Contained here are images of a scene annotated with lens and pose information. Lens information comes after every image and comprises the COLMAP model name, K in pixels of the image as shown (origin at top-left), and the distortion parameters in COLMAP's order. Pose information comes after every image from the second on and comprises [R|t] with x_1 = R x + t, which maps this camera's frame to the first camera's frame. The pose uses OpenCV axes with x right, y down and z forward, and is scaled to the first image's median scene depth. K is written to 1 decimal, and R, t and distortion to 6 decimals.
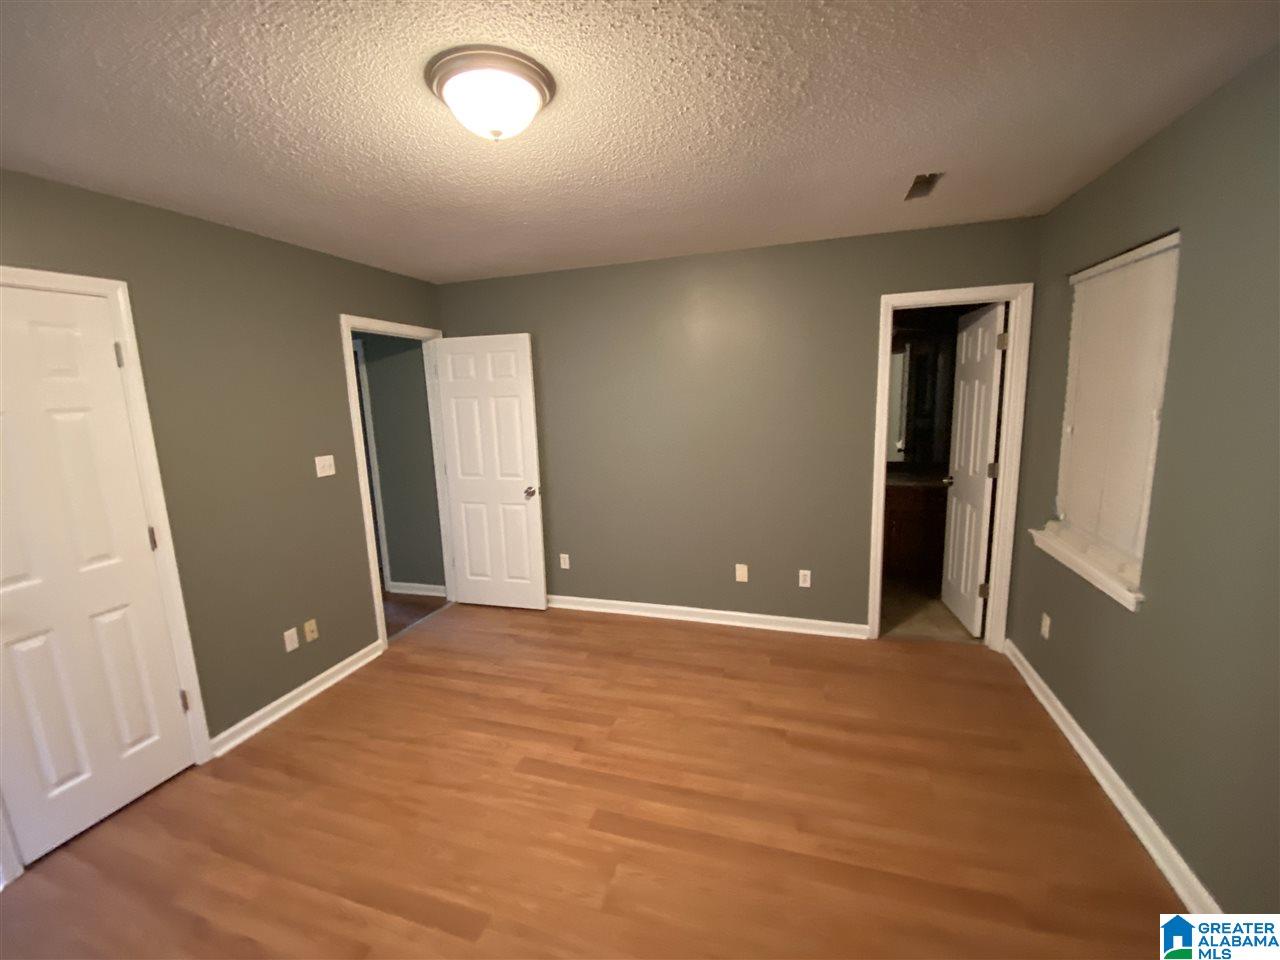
lens RADIAL K [[519.8, 0, 637.7], [0, 519.8, 480.4], [0, 0, 1]] dist [0.040135, -0.033012]
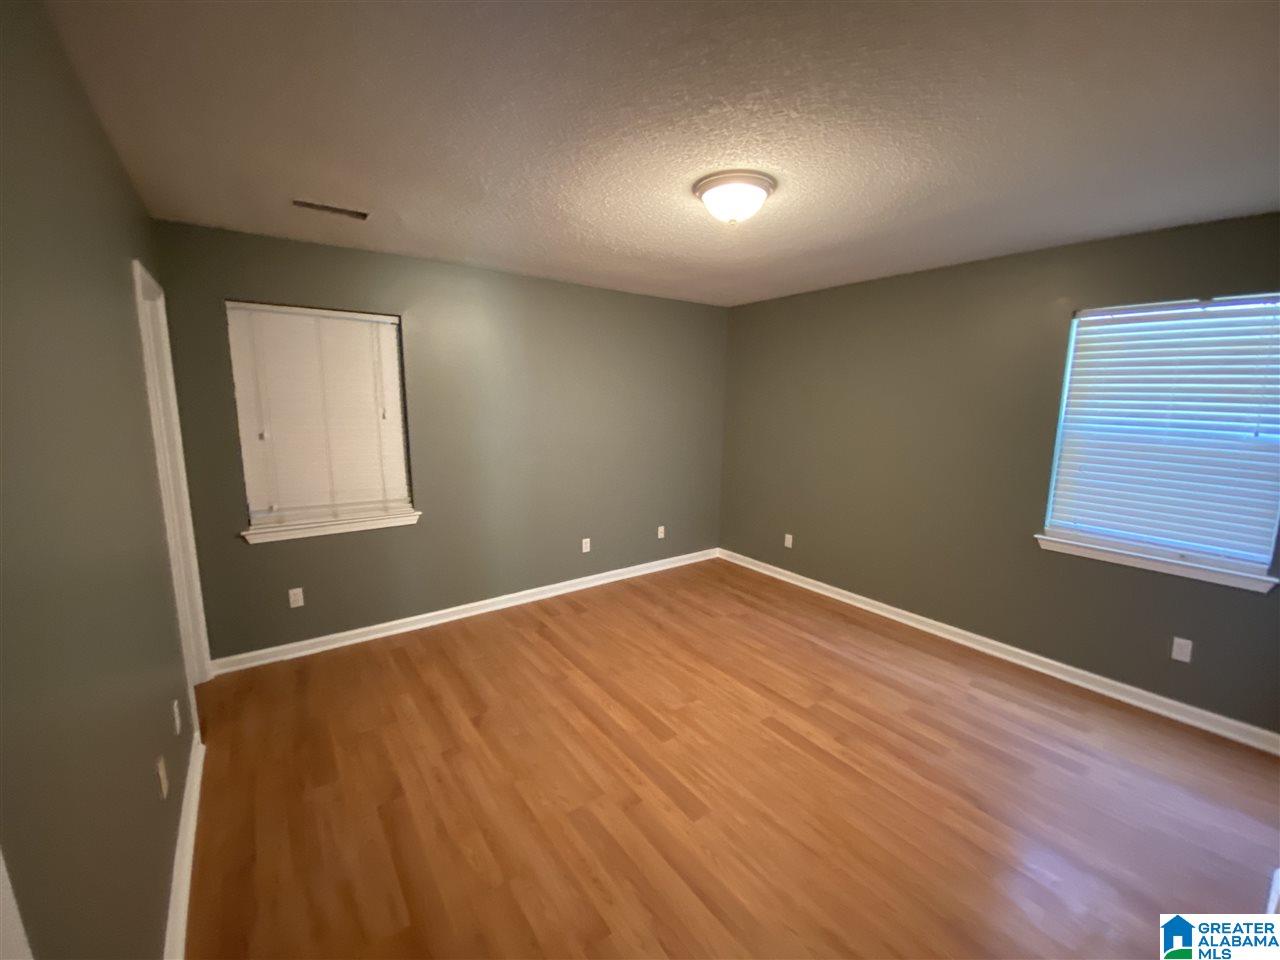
lens RADIAL K [[519.8, 0, 637.7], [0, 519.8, 480.4], [0, 0, 1]] dist [0.040135, -0.033012]
pose [[-0.797465, -0.068150, 0.599504, -0.651540], [0.121657, 0.955032, 0.270395, -0.252134], [-0.590973, 0.288564, -0.753314, 1.622689]]
